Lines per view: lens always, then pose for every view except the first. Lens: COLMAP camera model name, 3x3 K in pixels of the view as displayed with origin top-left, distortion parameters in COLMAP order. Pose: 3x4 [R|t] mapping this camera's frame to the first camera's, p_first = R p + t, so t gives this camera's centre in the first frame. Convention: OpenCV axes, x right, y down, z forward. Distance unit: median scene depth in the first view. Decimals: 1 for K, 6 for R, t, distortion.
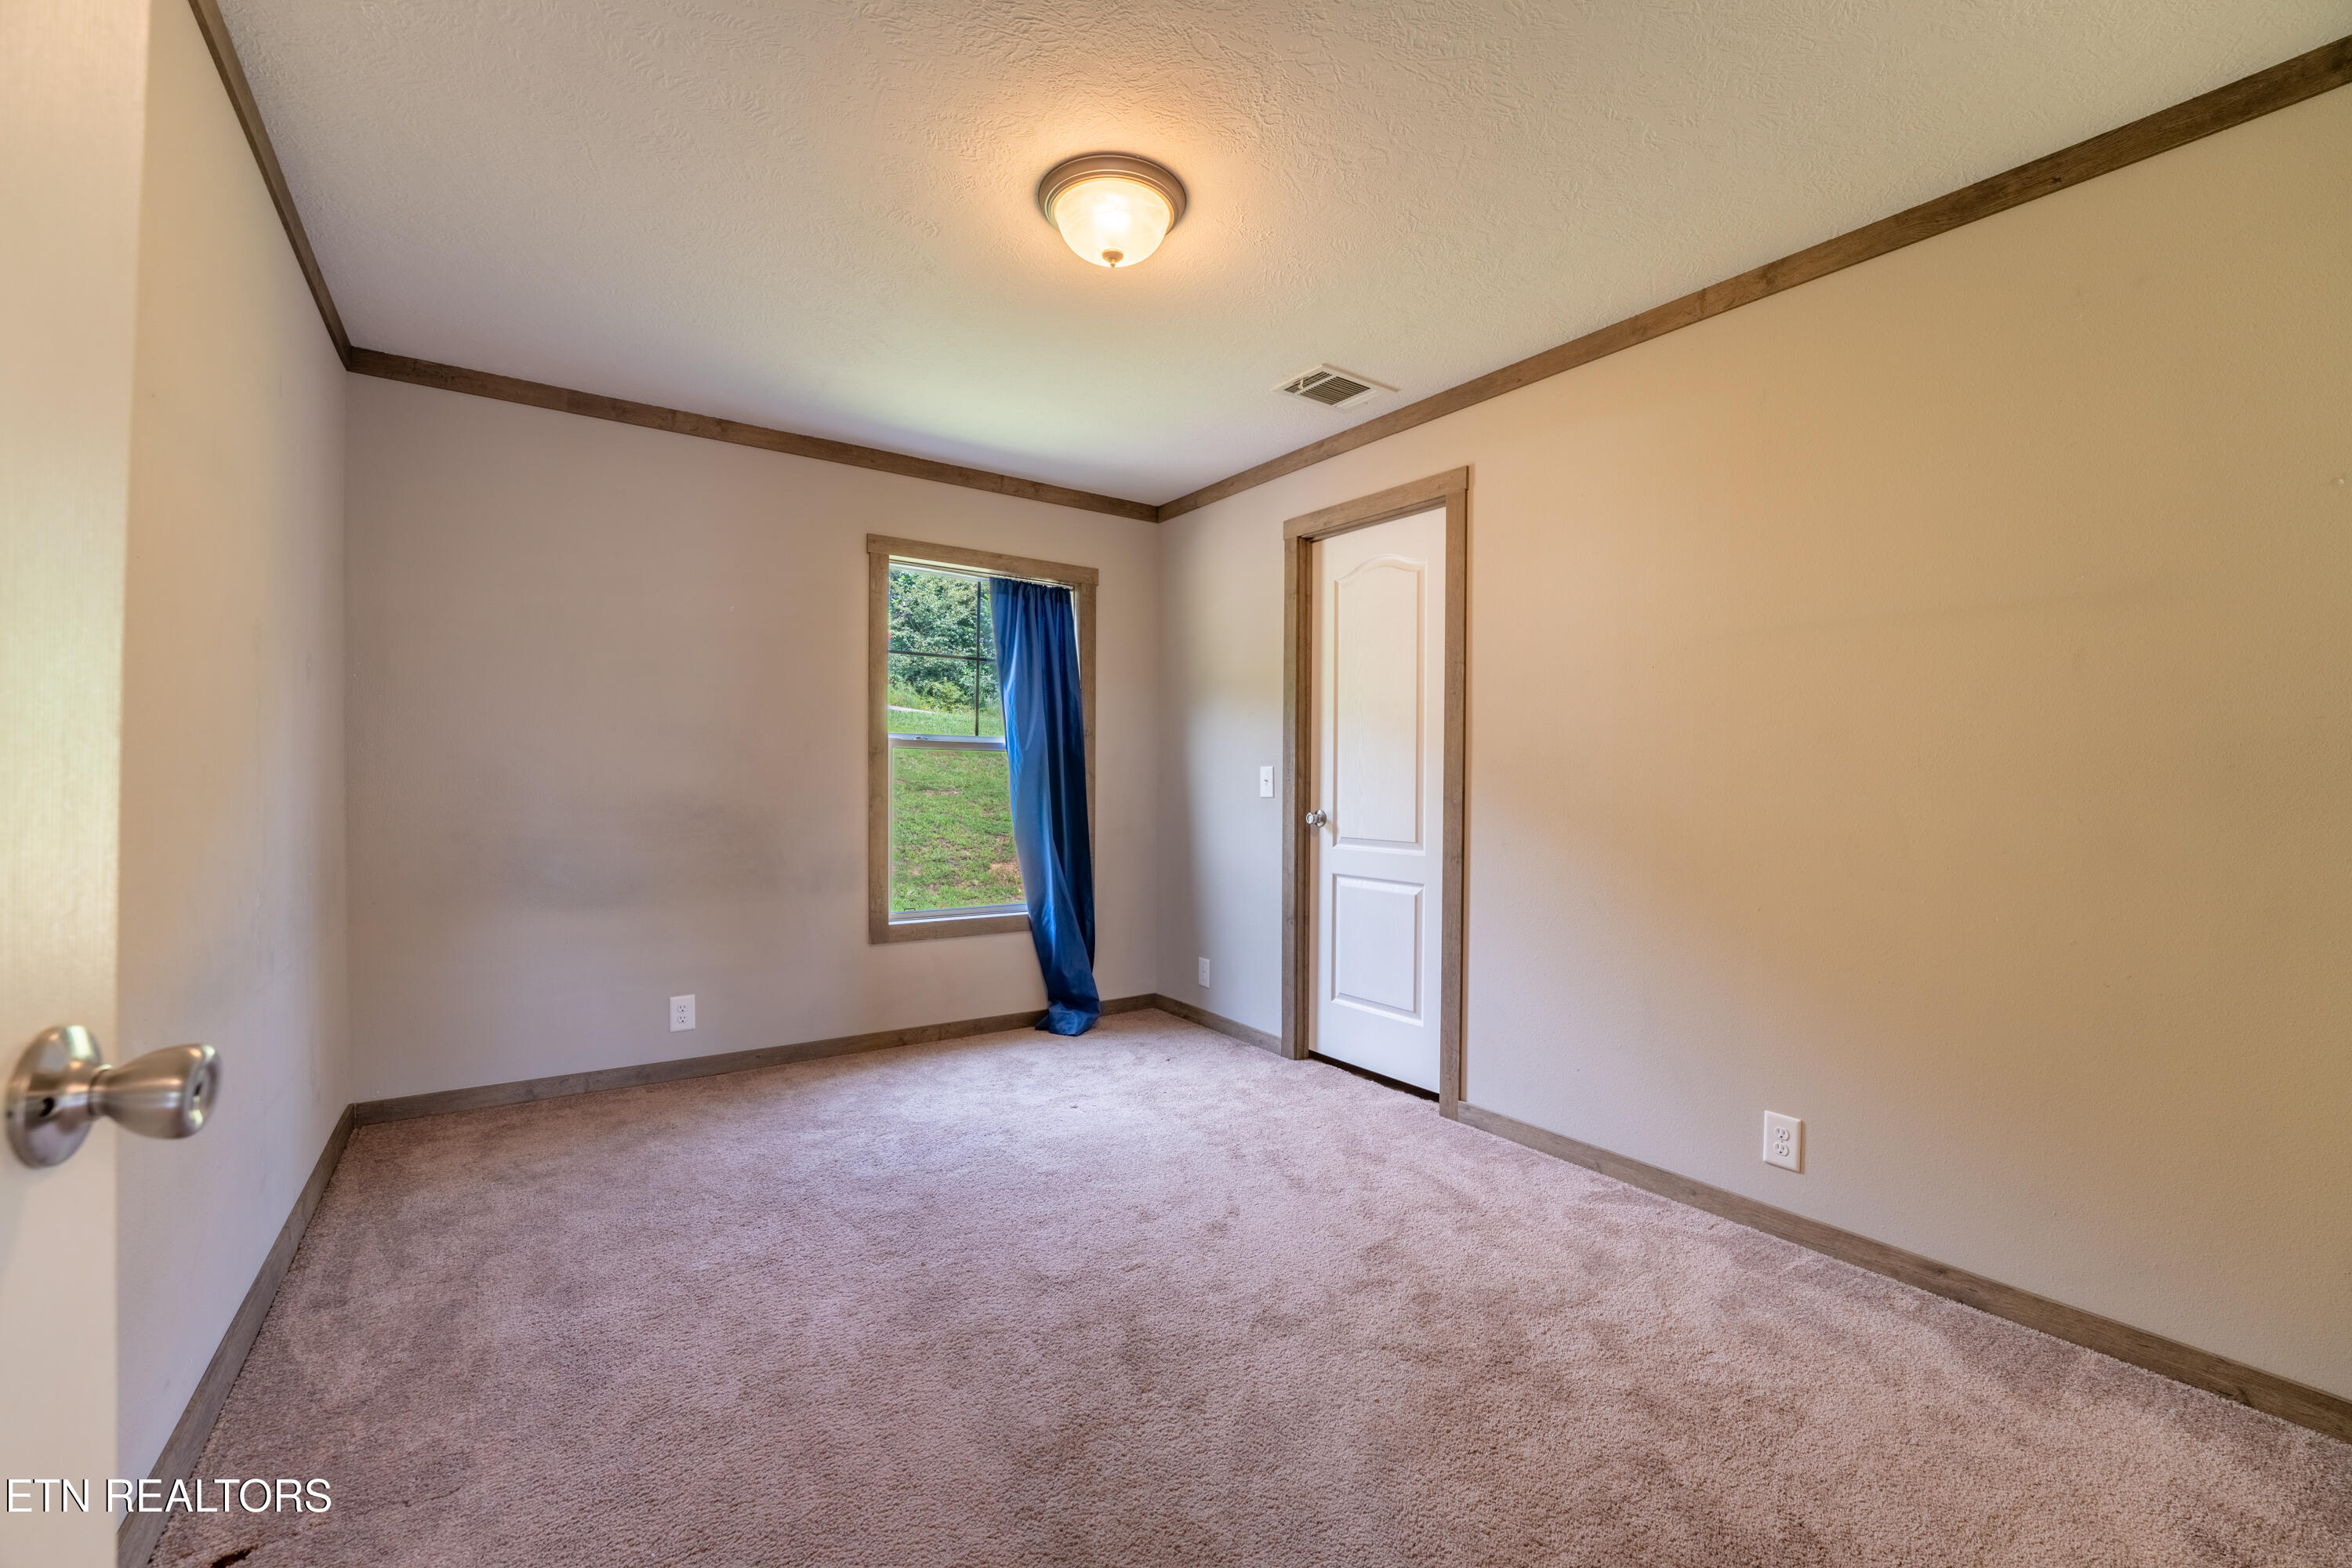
lens RADIAL K [[968.6, 0, 1179.7], [0, 968.6, 785.6], [0, 0, 1]] dist [-0.015207, 0.000007]
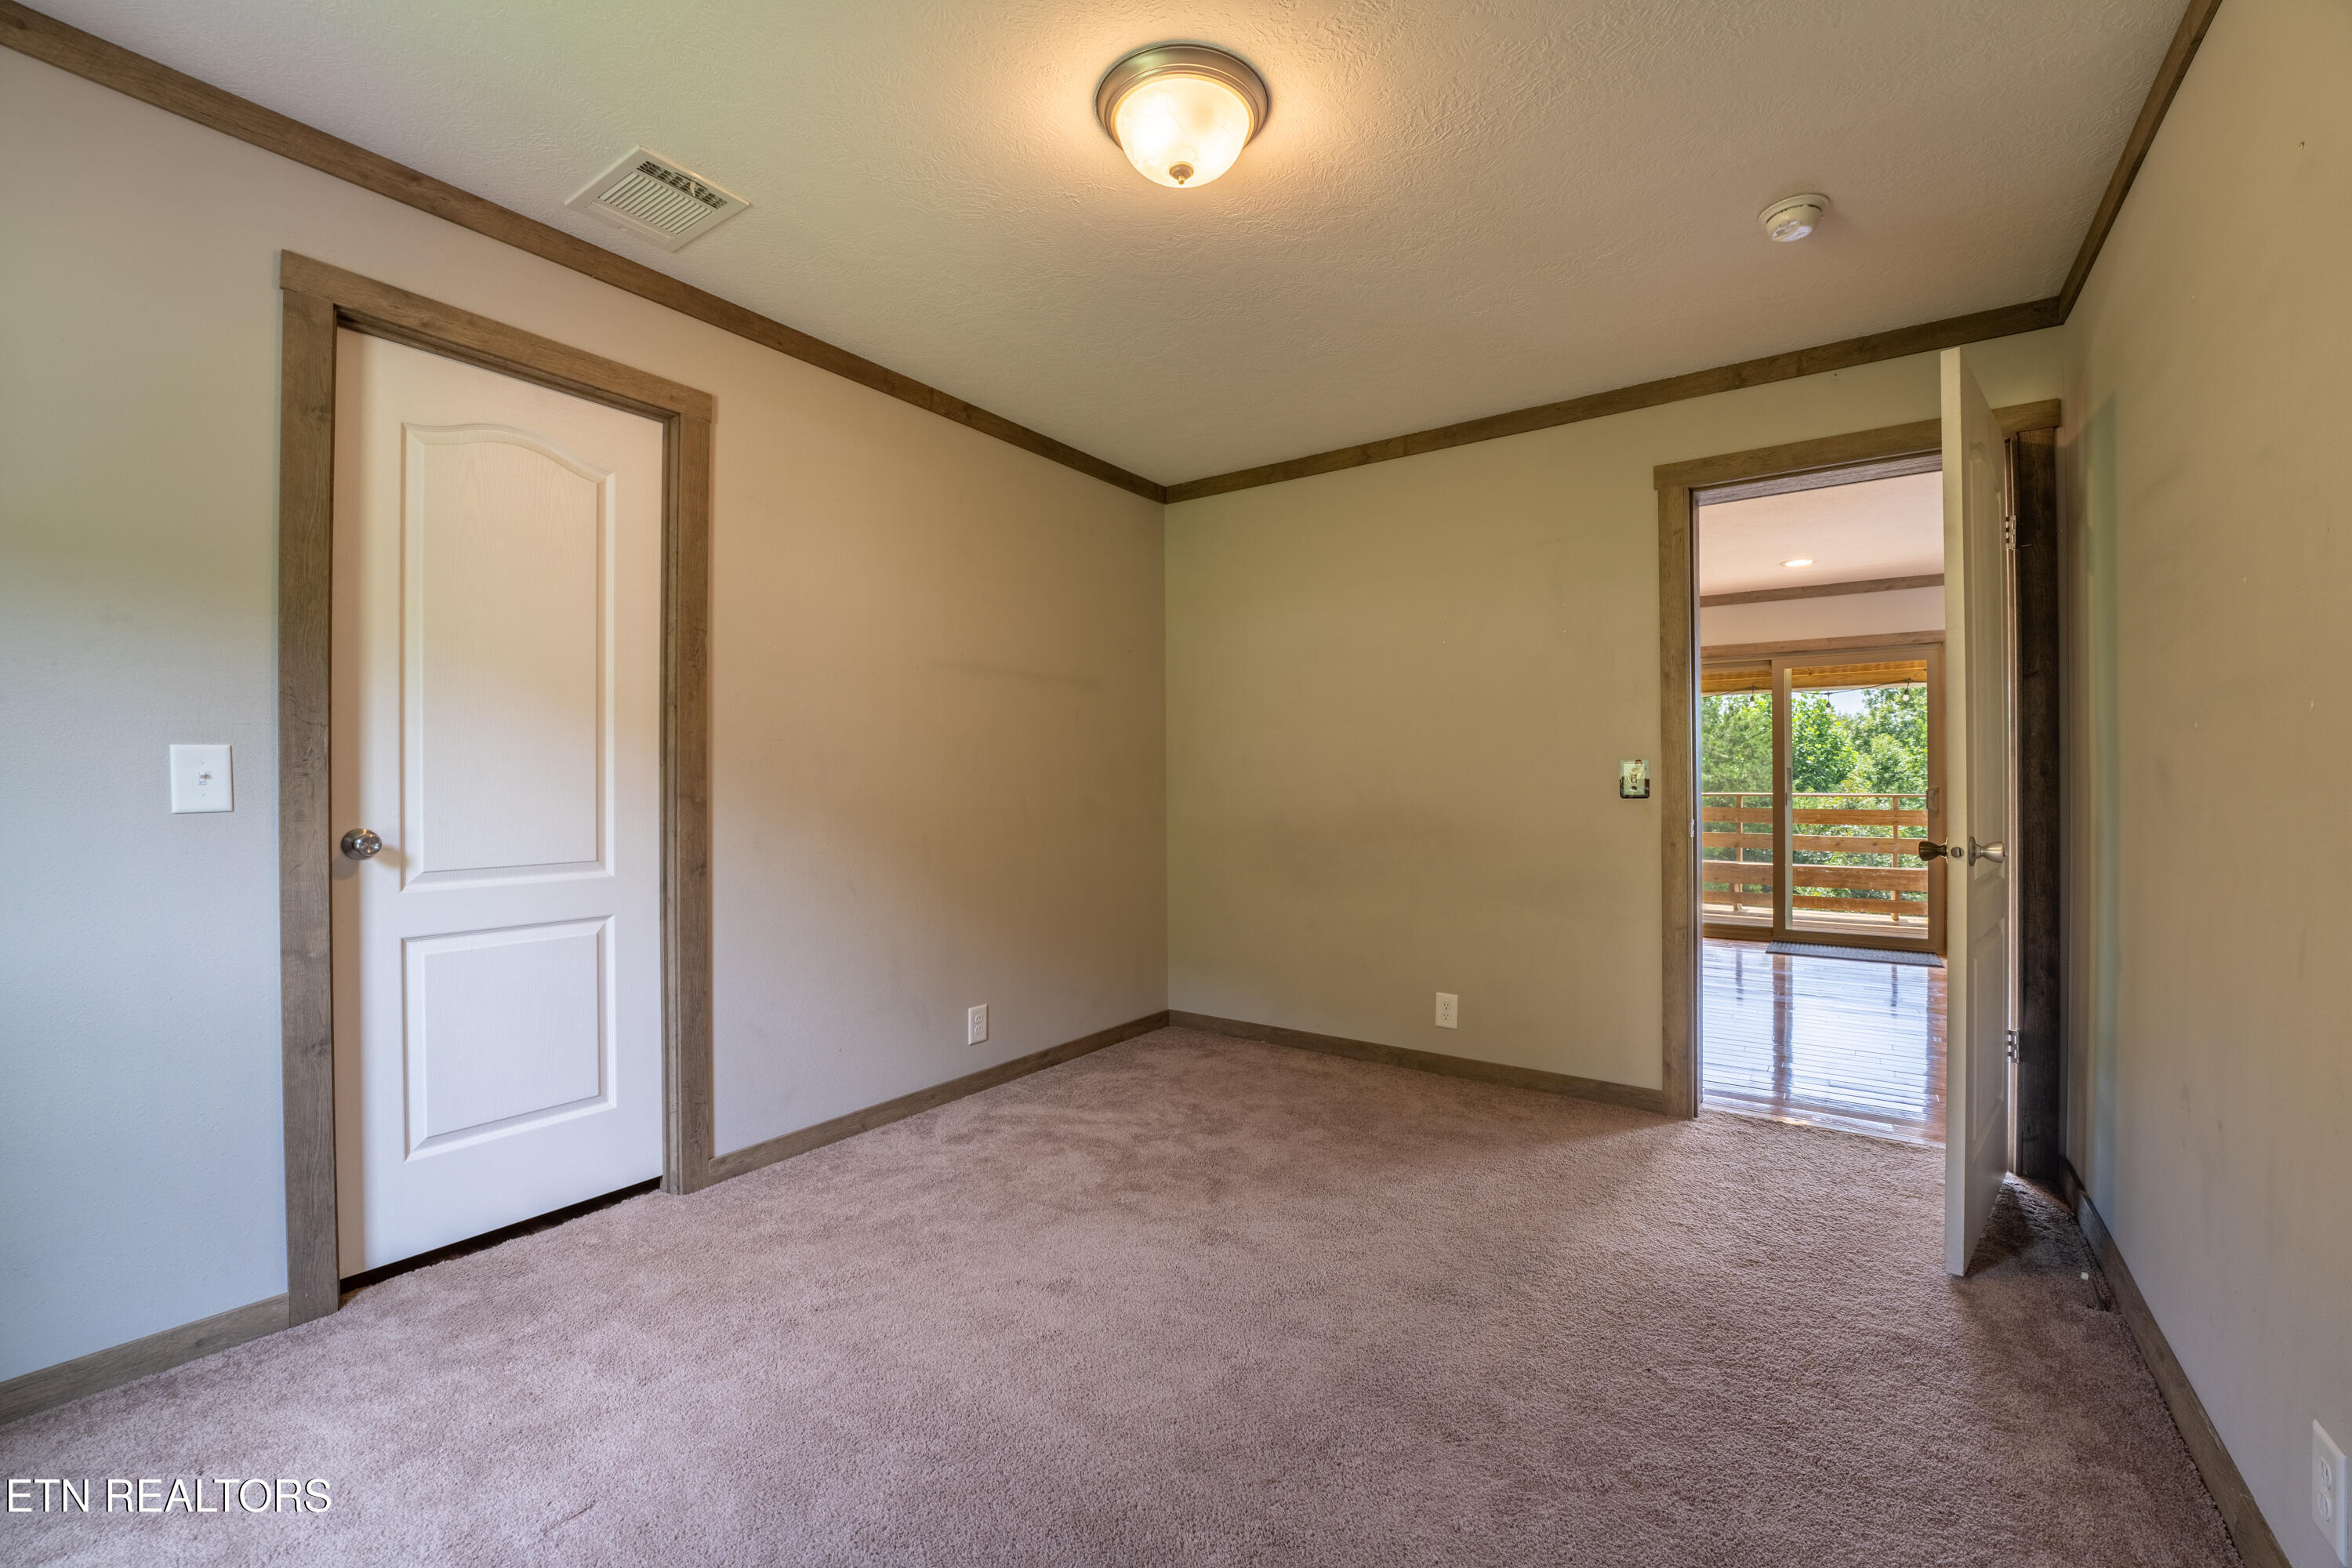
lens RADIAL K [[968.6, 0, 1178.6], [0, 968.6, 780.7], [0, 0, 1]] dist [-0.015207, 0.000007]
pose [[-0.339518, -0.016683, 0.940452, -0.532845], [-0.004664, 0.999860, 0.016053, -0.013317], [-0.940588, 0.001064, -0.339548, 0.773167]]
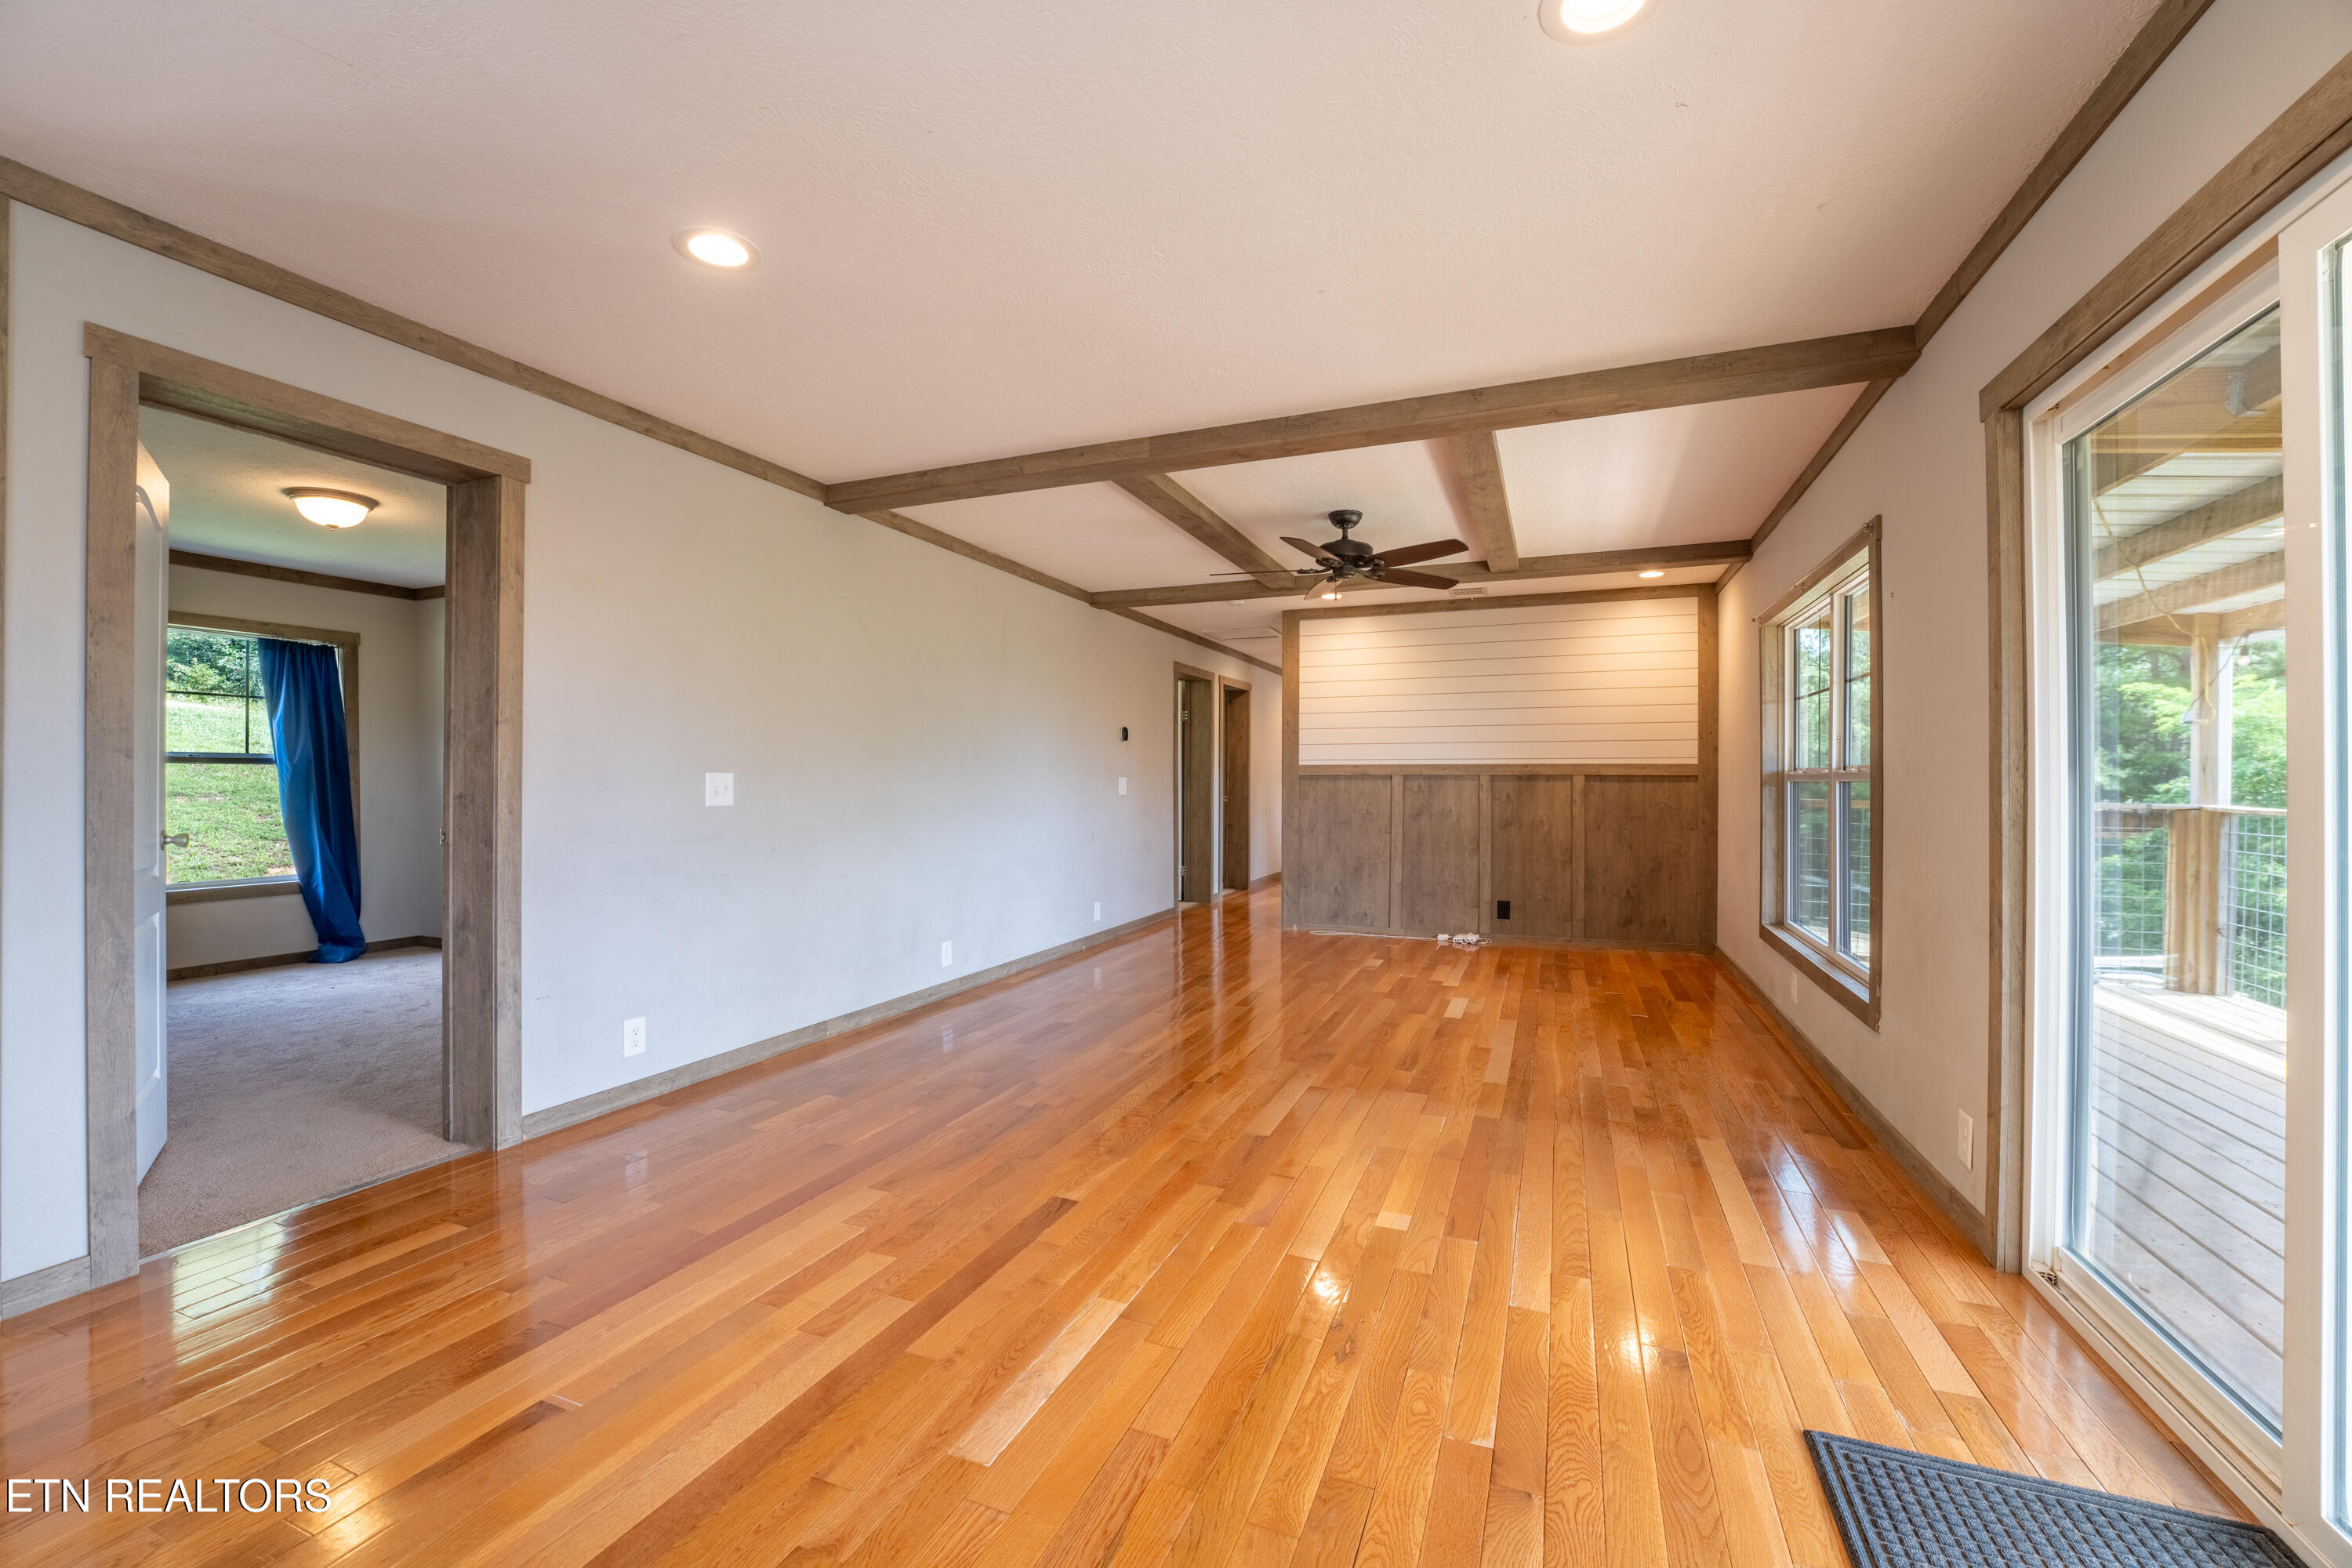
lens RADIAL K [[968.6, 0, 1151.5], [0, 968.6, 787.0], [0, 0, 1]] dist [-0.015207, 0.000007]
pose [[0.851868, -0.015303, 0.523532, 0.205186], [0.012501, 0.999882, 0.008886, 0.000179], [-0.523607, -0.001025, 0.851959, -0.983082]]
